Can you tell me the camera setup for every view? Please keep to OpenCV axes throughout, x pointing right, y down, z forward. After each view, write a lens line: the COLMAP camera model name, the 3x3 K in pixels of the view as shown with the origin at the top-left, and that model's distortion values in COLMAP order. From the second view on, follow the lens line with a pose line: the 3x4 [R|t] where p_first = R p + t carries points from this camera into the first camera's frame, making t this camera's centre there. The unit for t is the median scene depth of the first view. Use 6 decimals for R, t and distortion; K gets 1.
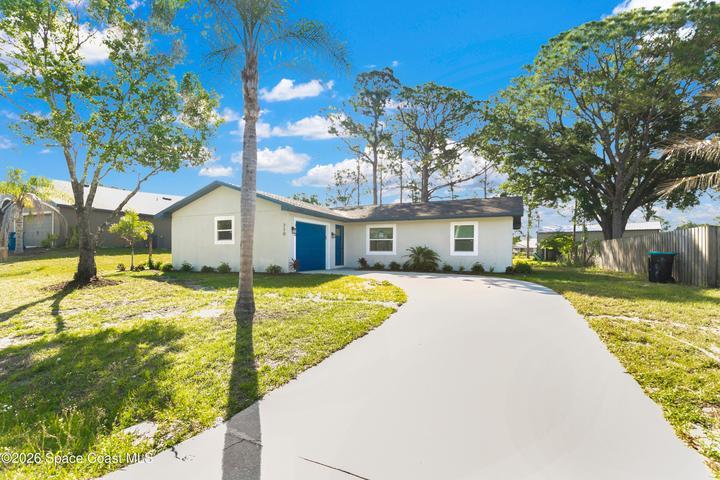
lens RADIAL K [[333.9, 0, 360.2], [0, 333.9, 246.1], [0, 0, 1]] dist [0.003268, 0.000107]
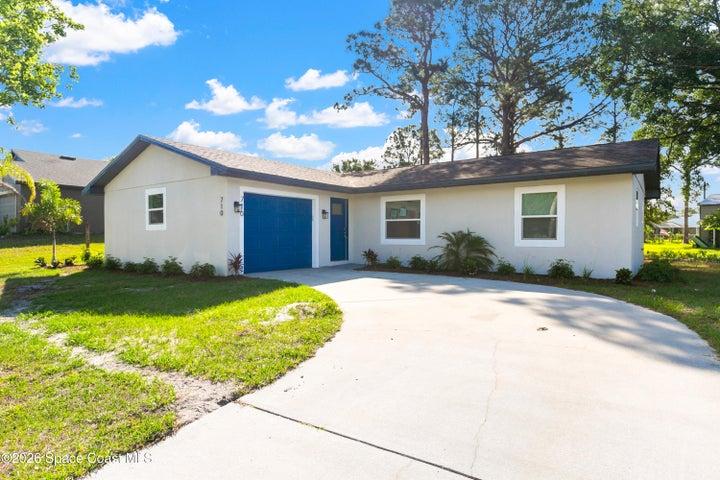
lens RADIAL K [[414.1, 0, 359.1], [0, 414.1, 232.1], [0, 0, 1]] dist [0.001090, 0.003946]
pose [[0.978912, -0.006573, -0.204177, 0.145150], [0.008991, 0.999900, 0.010915, -0.006053], [0.204085, -0.012520, 0.978873, 0.235030]]
